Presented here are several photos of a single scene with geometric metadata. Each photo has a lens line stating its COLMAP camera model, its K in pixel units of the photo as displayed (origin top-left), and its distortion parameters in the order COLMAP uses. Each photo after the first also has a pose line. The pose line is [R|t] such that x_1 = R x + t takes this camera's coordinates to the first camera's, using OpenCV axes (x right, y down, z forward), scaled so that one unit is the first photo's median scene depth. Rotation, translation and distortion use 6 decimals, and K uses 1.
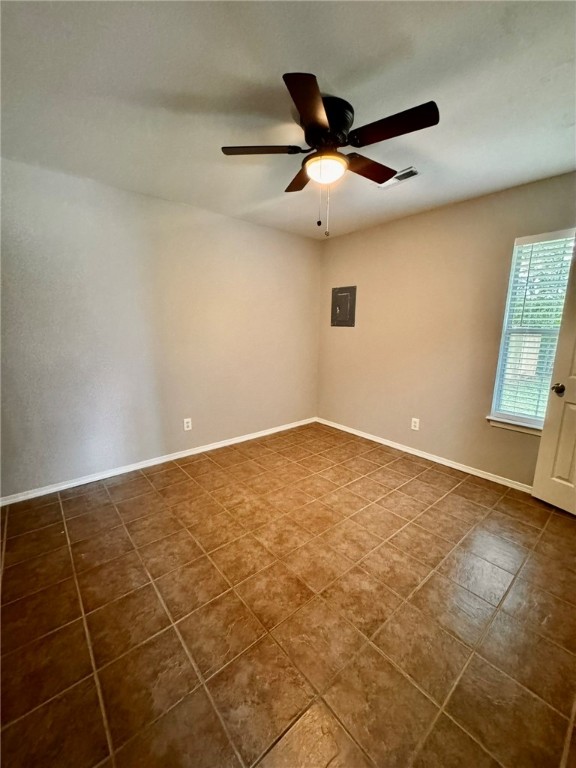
lens RADIAL K [[305.5, 0, 288.0], [0, 305.5, 384.0], [0, 0, 1]] dist [-0.009777, 0.000530]
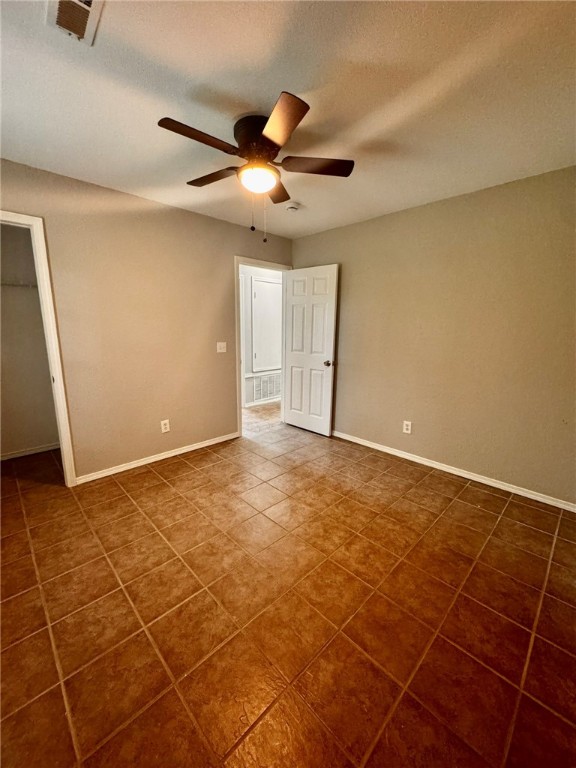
lens RADIAL K [[305.5, 0, 288.0], [0, 305.5, 384.0], [0, 0, 1]] dist [-0.009777, 0.000530]
pose [[-0.997133, -0.004679, -0.075529, 0.069427], [-0.032606, 0.927254, 0.373011, -0.313379], [0.068289, 0.374404, -0.924747, 1.619033]]
